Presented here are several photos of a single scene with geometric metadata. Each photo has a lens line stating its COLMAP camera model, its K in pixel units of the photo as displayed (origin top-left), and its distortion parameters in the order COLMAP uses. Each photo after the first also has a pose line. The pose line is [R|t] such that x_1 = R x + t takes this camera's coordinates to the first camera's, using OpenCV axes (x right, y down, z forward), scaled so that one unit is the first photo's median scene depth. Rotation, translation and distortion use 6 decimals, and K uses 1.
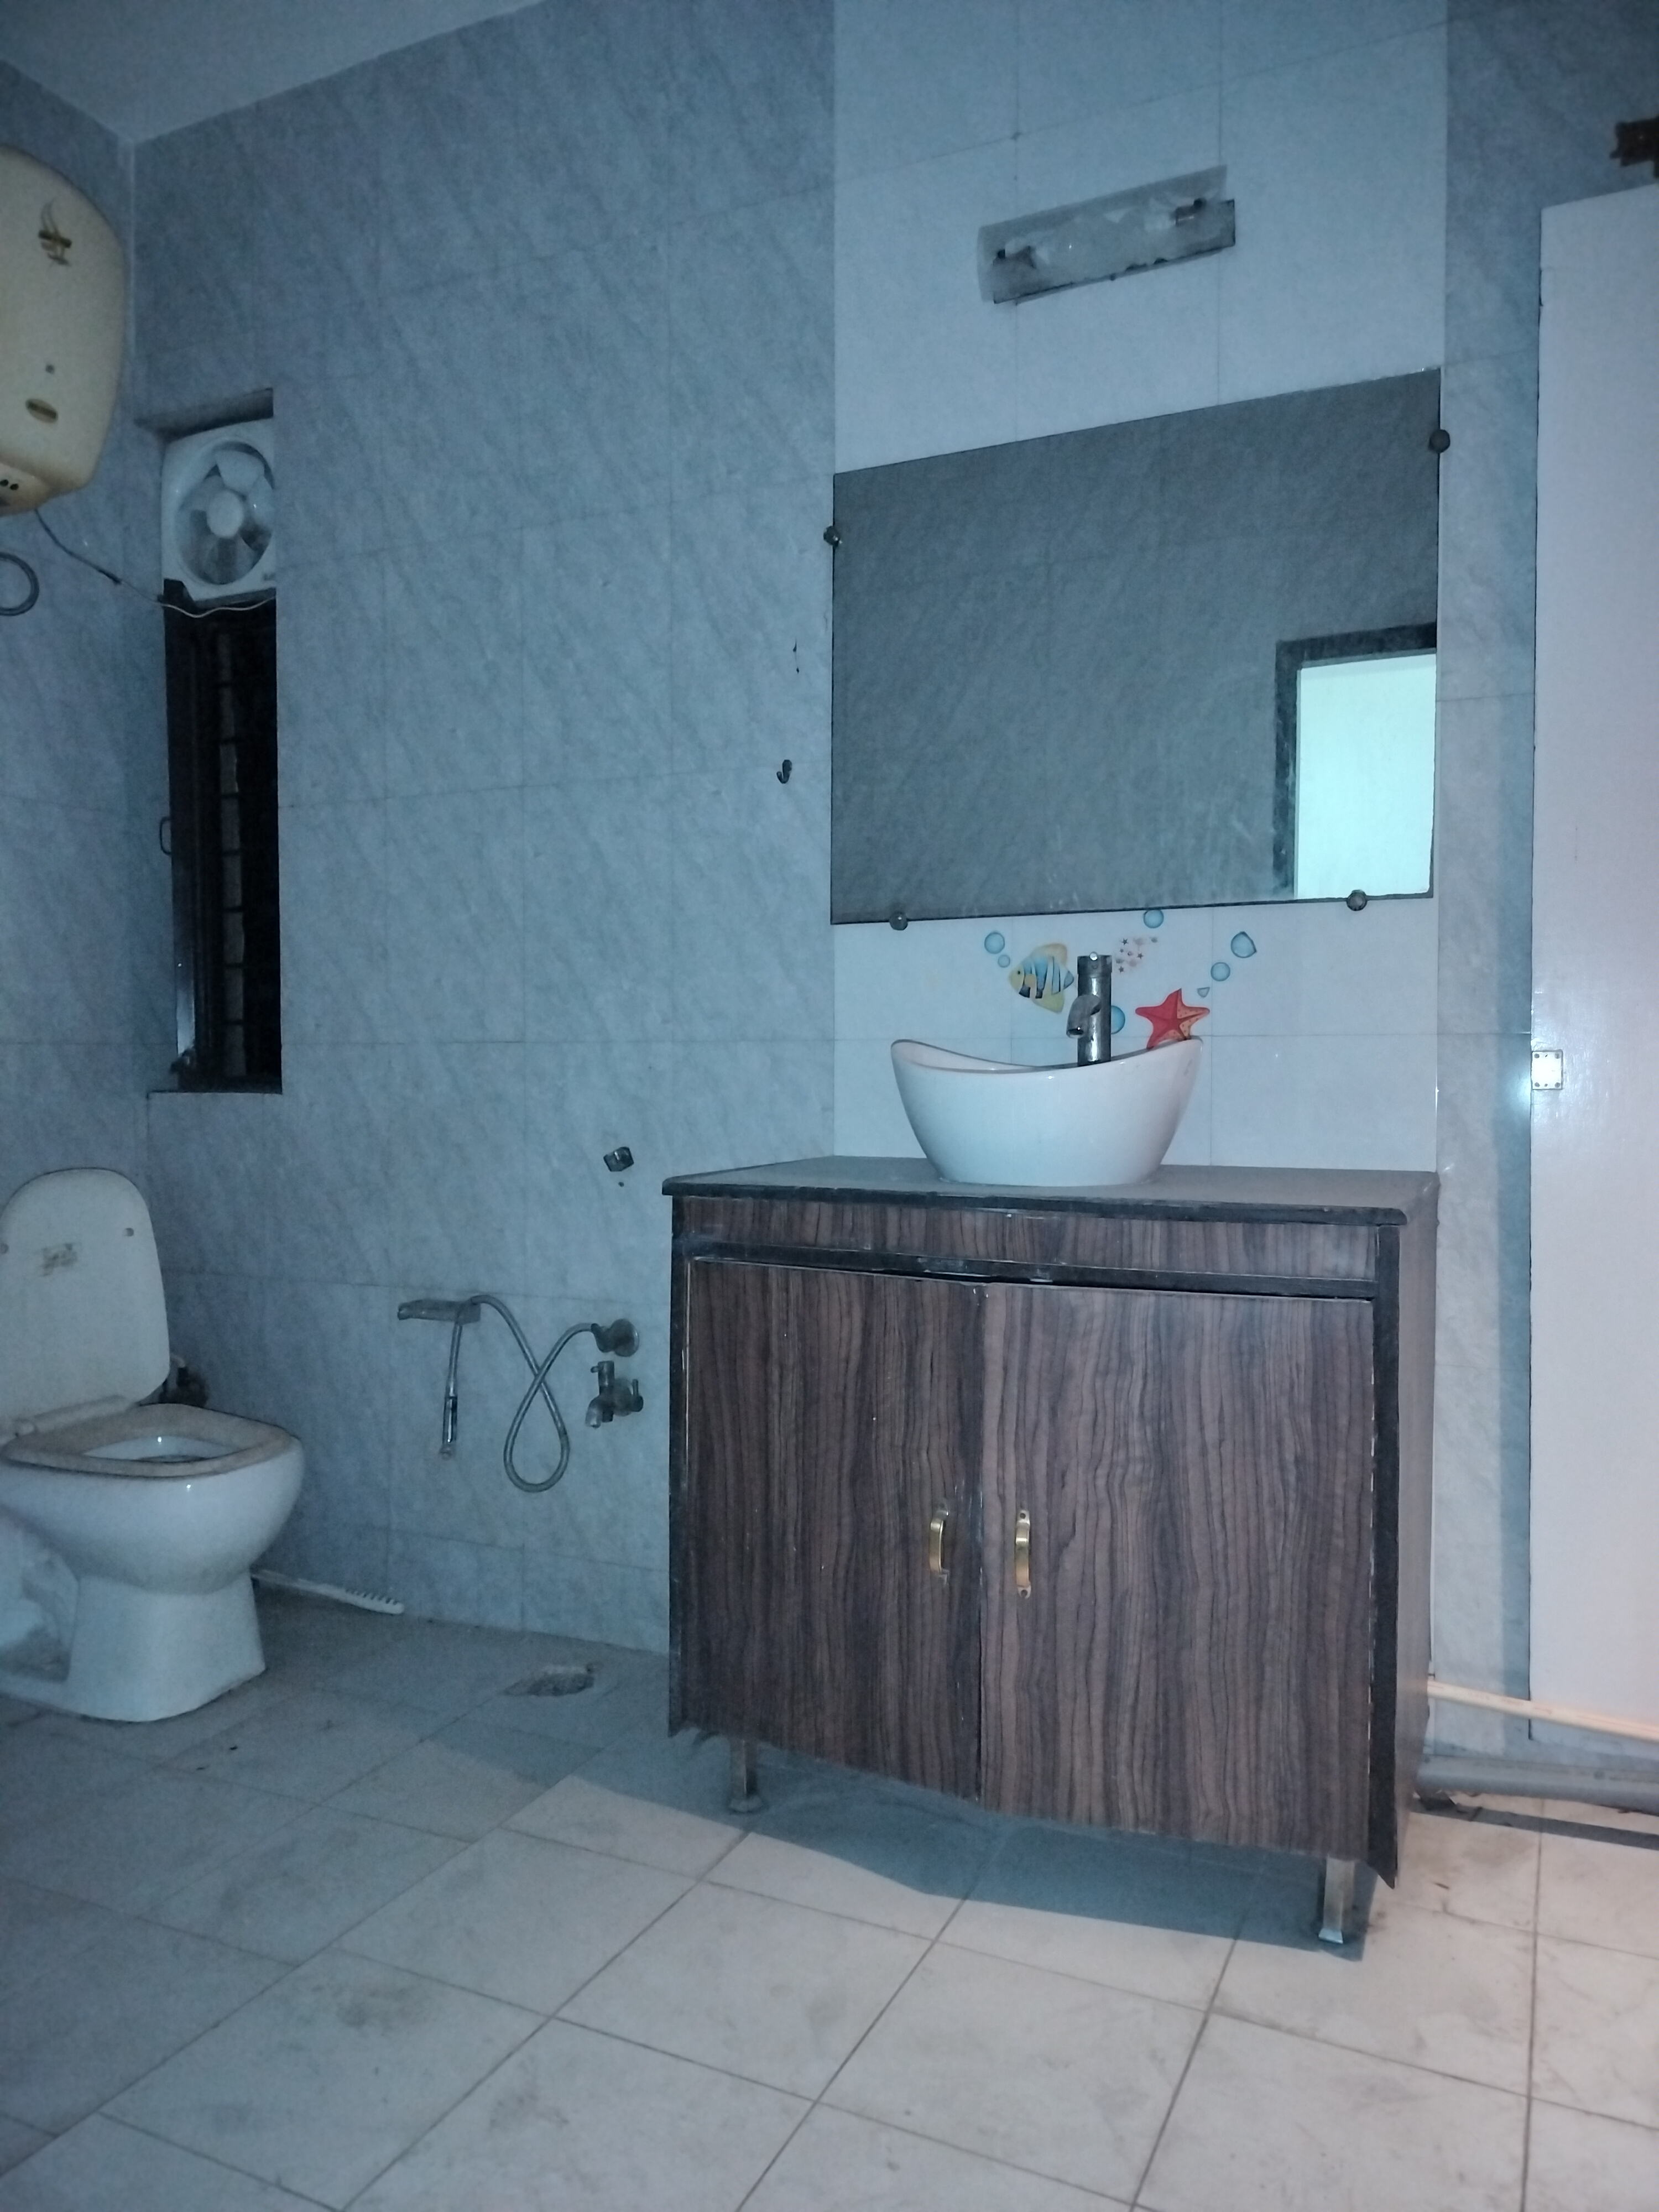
lens RADIAL K [[1522.6, 0, 816.6], [0, 1522.6, 1104.4], [0, 0, 1]] dist [0.058245, -0.065322]
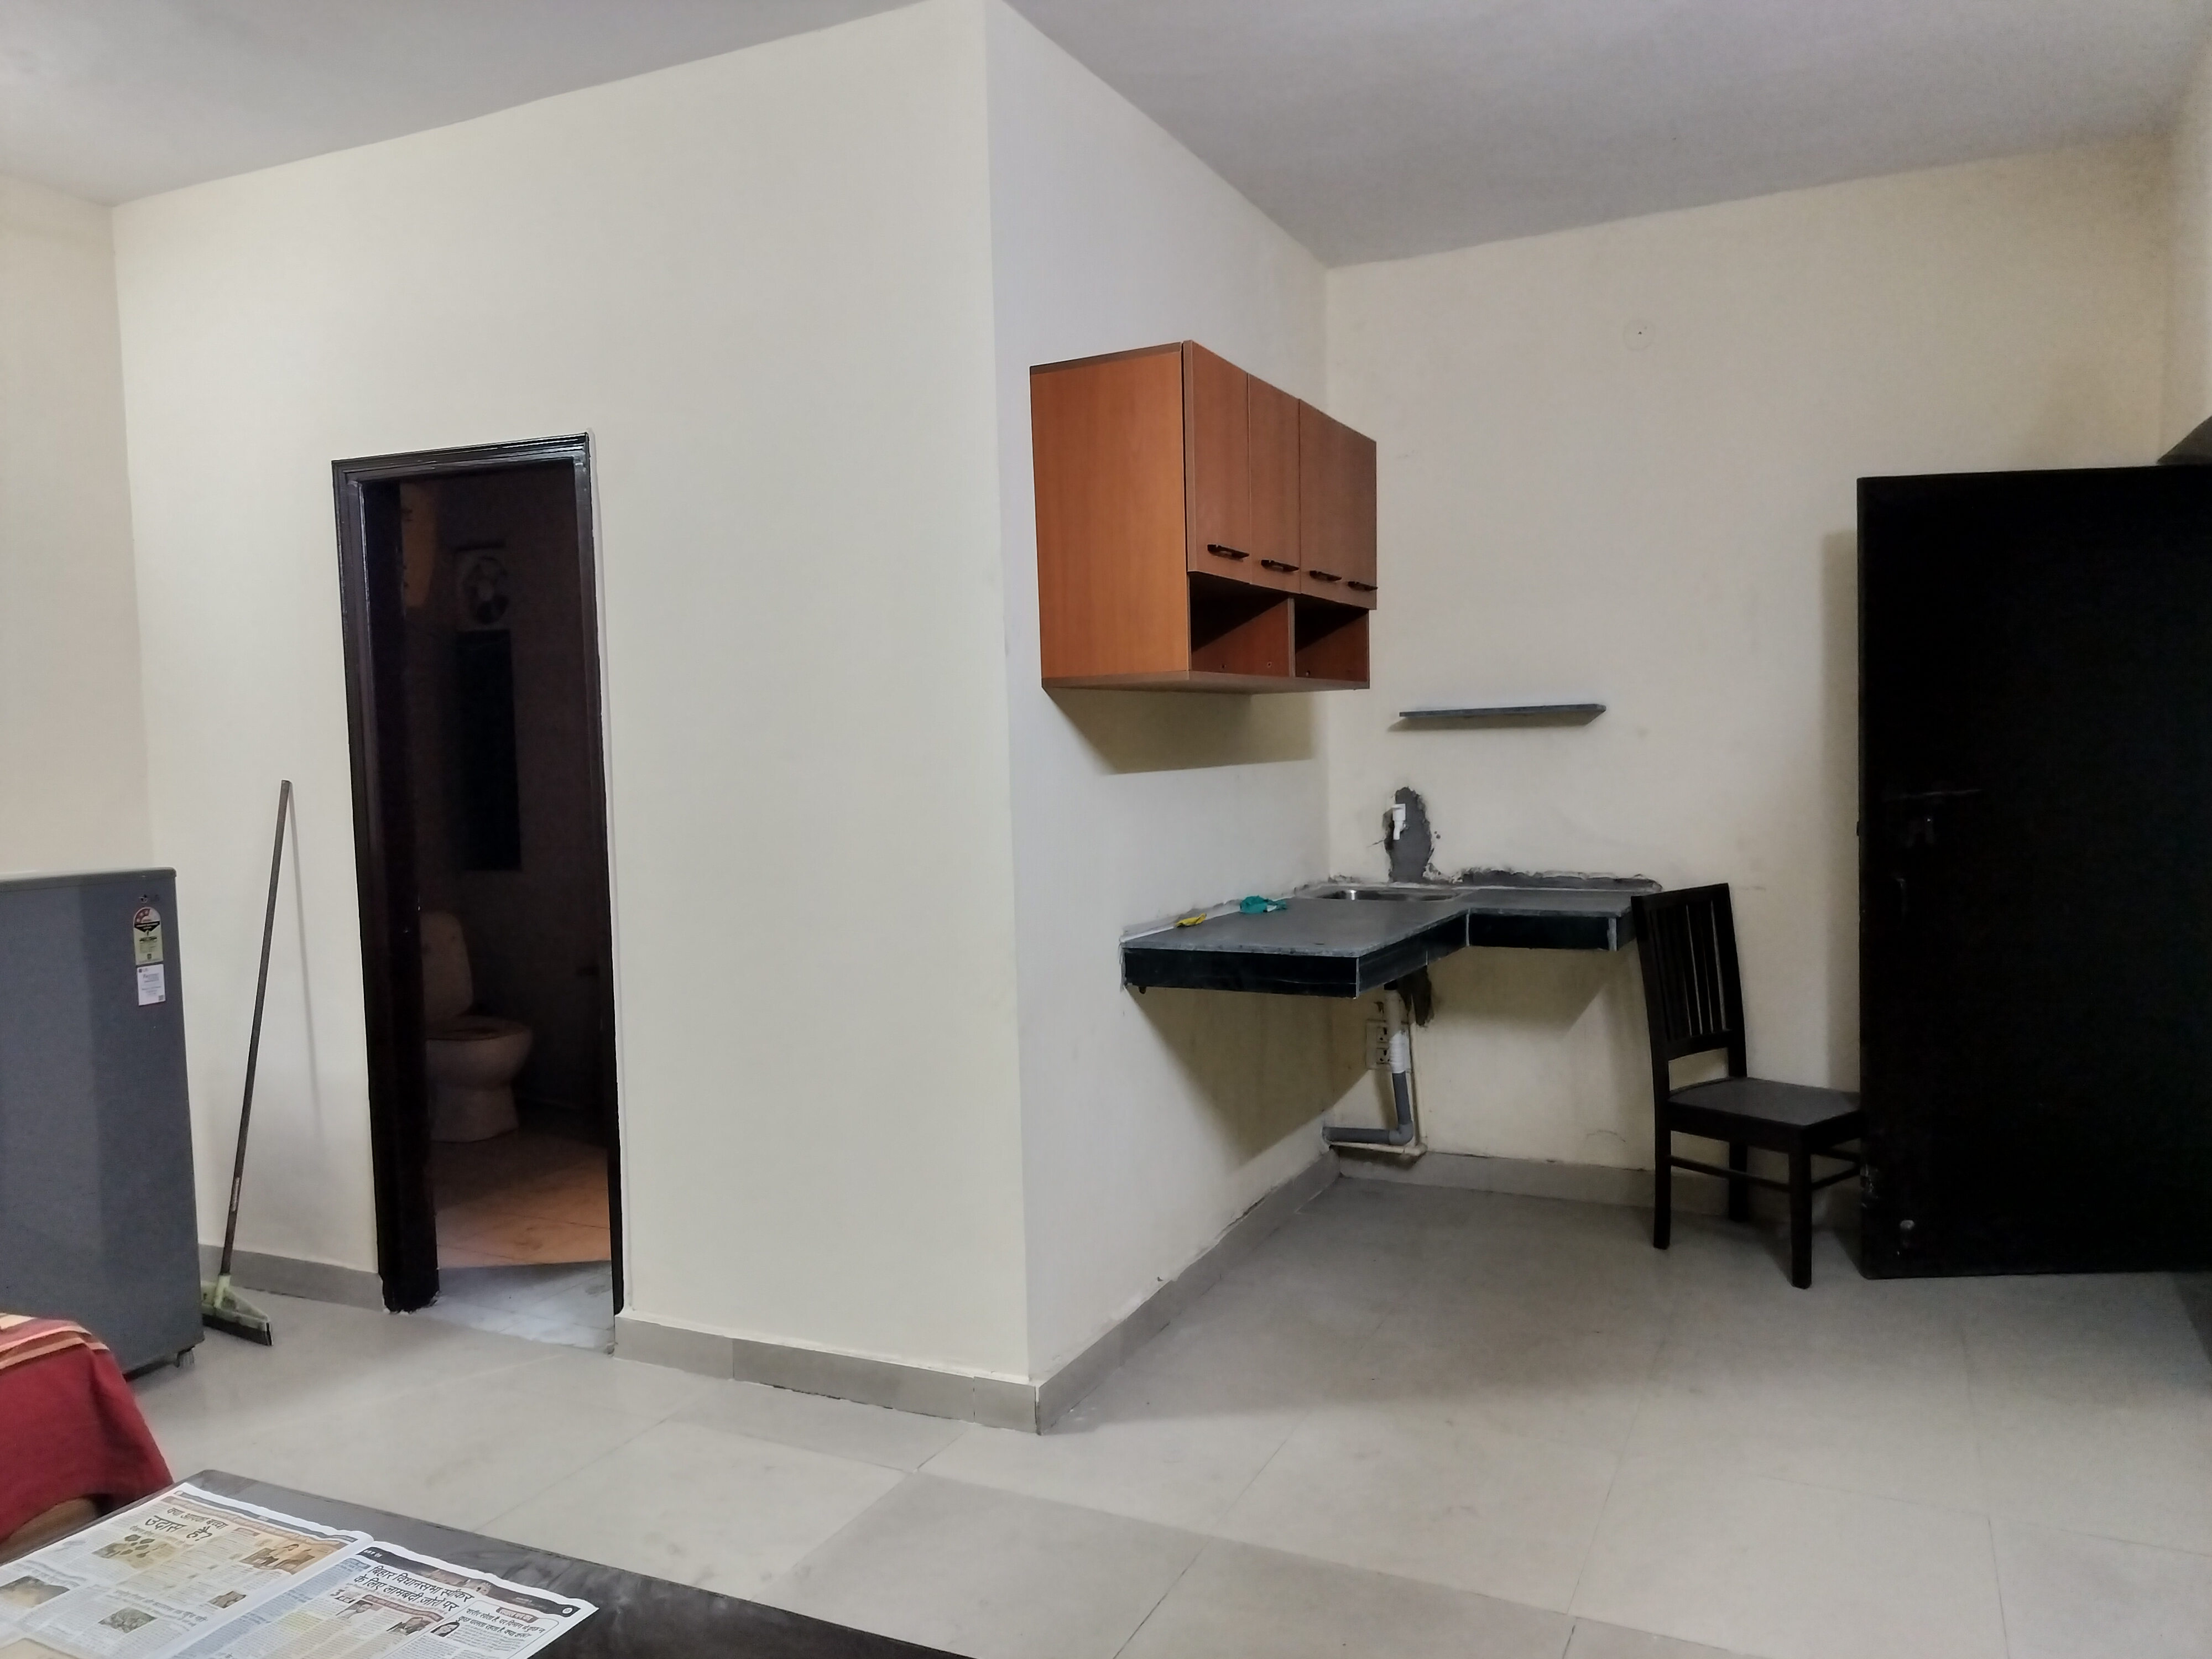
lens RADIAL K [[1522.6, 0, 1094.5], [0, 1522.6, 840.0], [0, 0, 1]] dist [0.058245, -0.065322]
pose [[0.999649, -0.021704, -0.015203, 0.541049], [0.022283, 0.998992, 0.038965, -0.130771], [0.014342, -0.039290, 0.999125, -1.252221]]
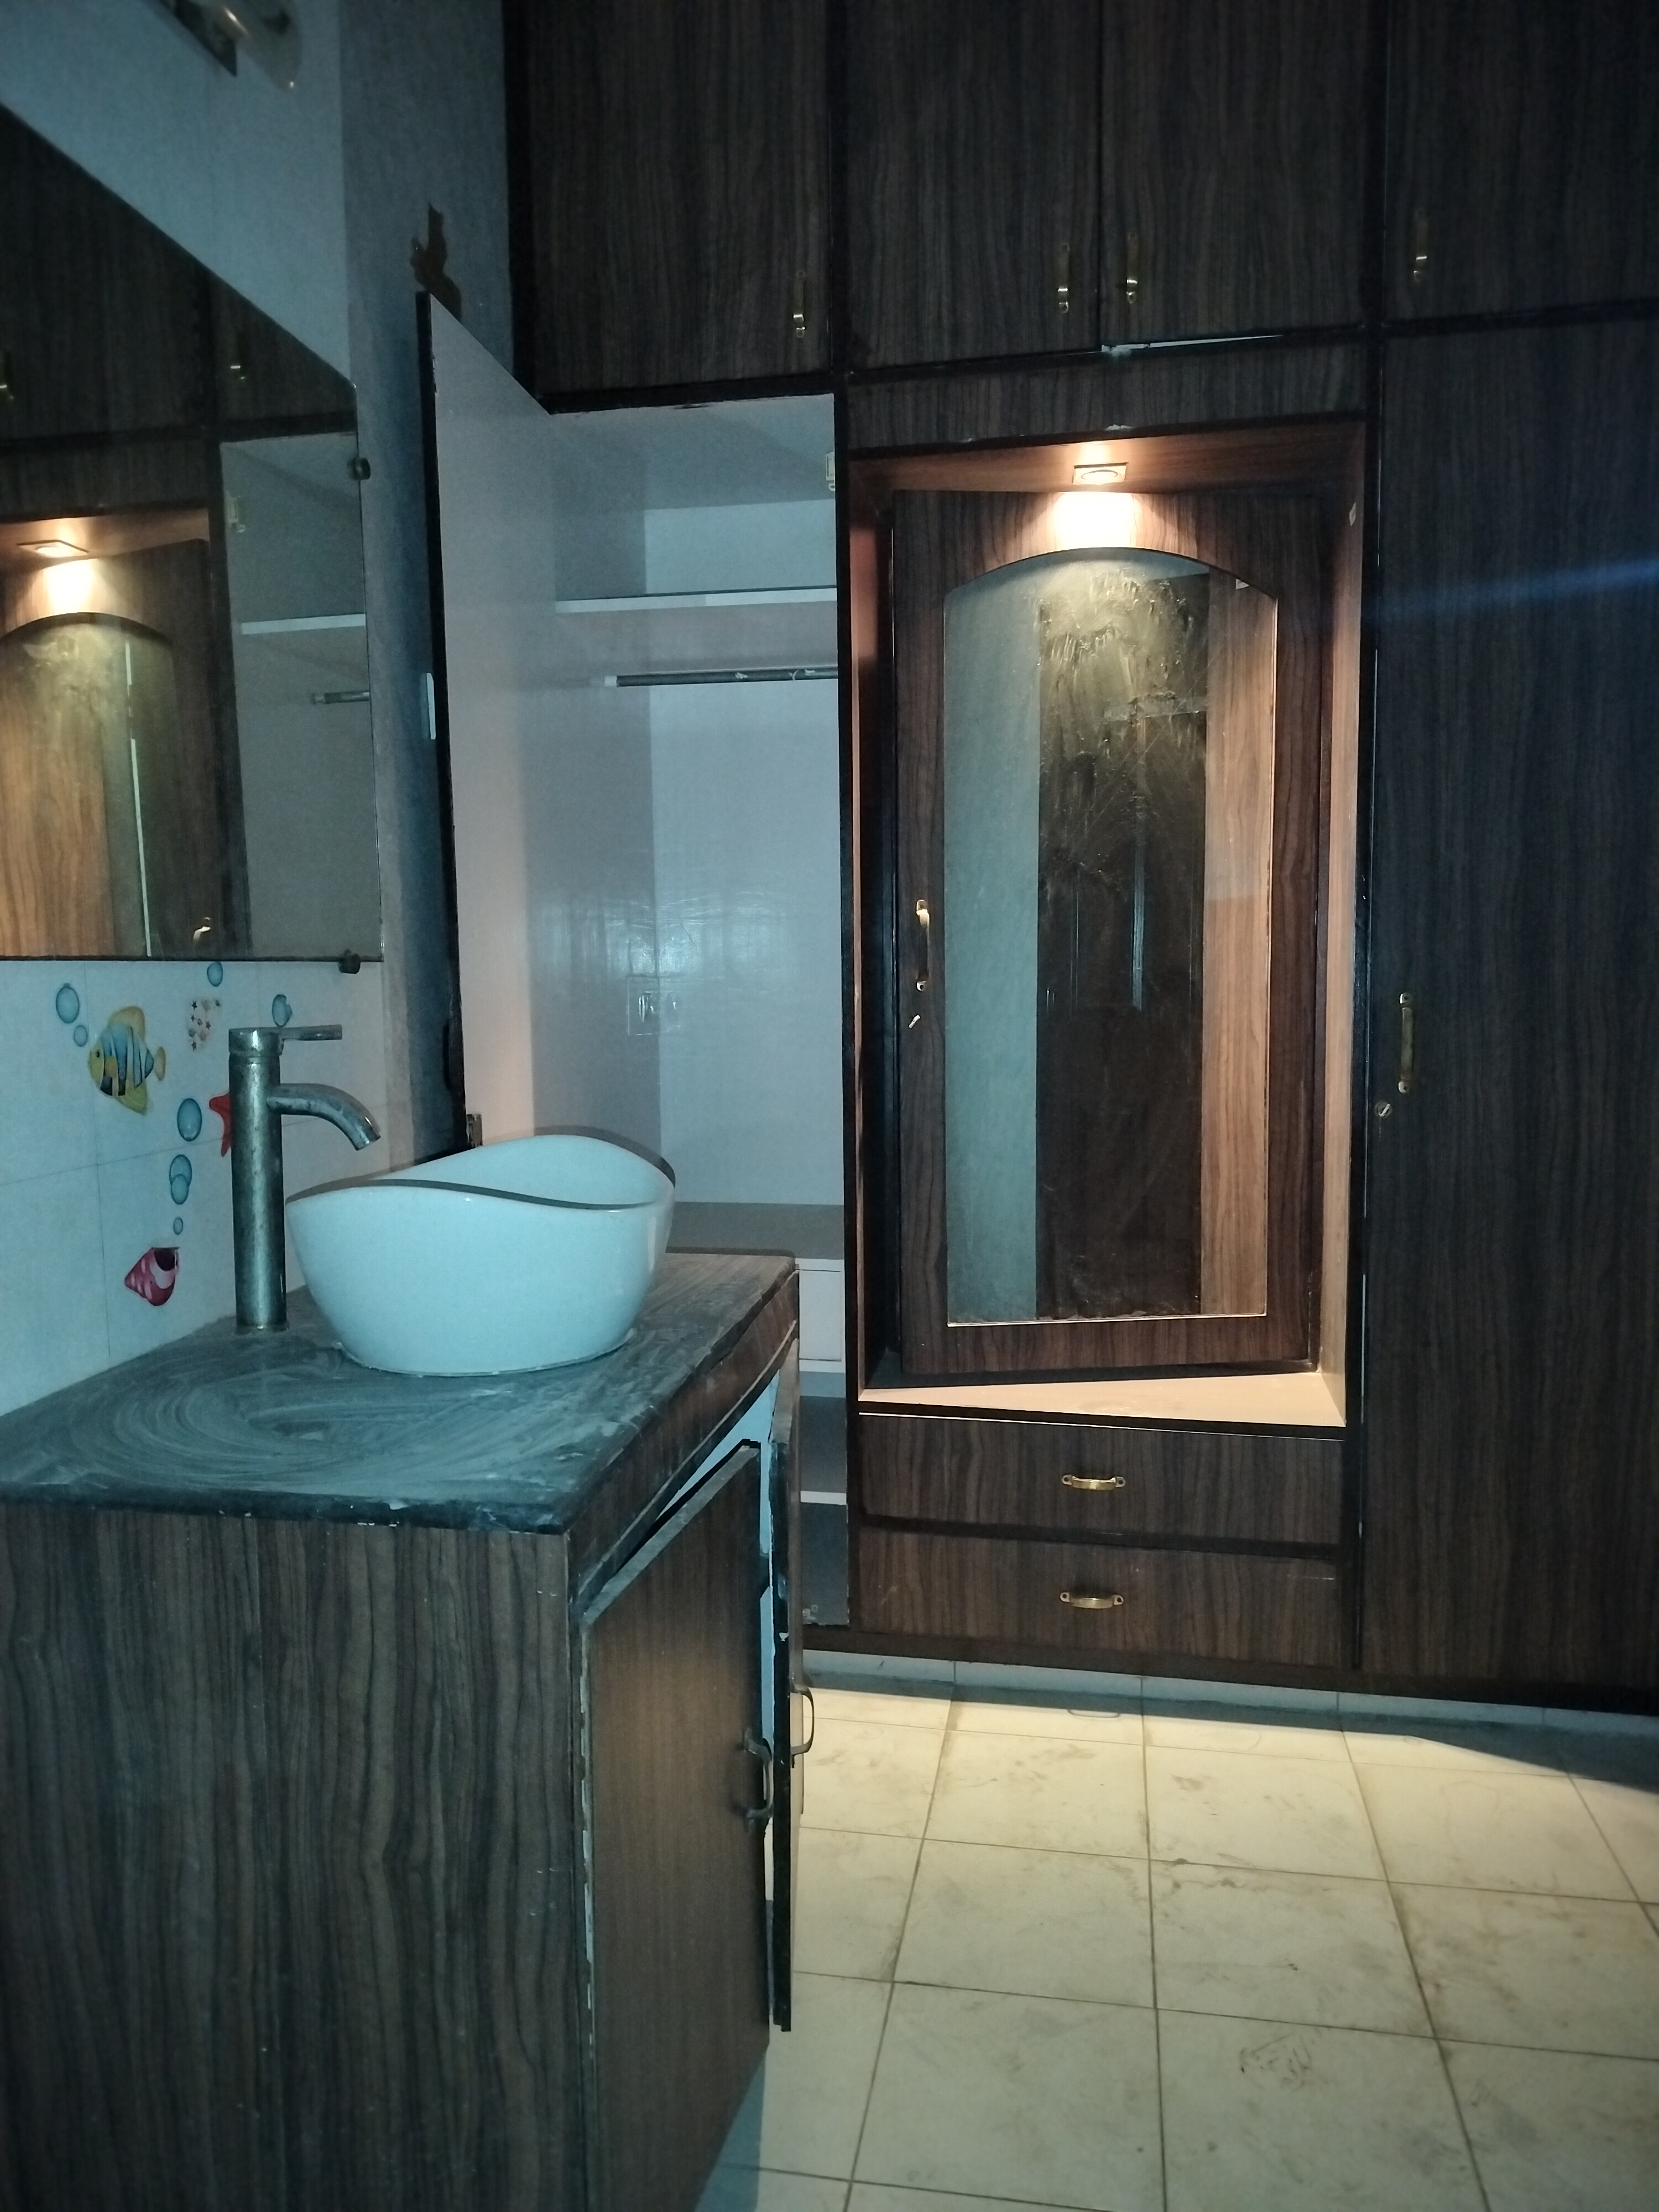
lens RADIAL K [[1522.6, 0, 825.4], [0, 1522.6, 1096.7], [0, 0, 1]] dist [0.058245, -0.065322]
pose [[-0.255316, -0.076268, 0.963845, -0.494649], [0.036624, 0.995406, 0.088466, -0.105369], [-0.966164, 0.057887, -0.251350, 0.816322]]
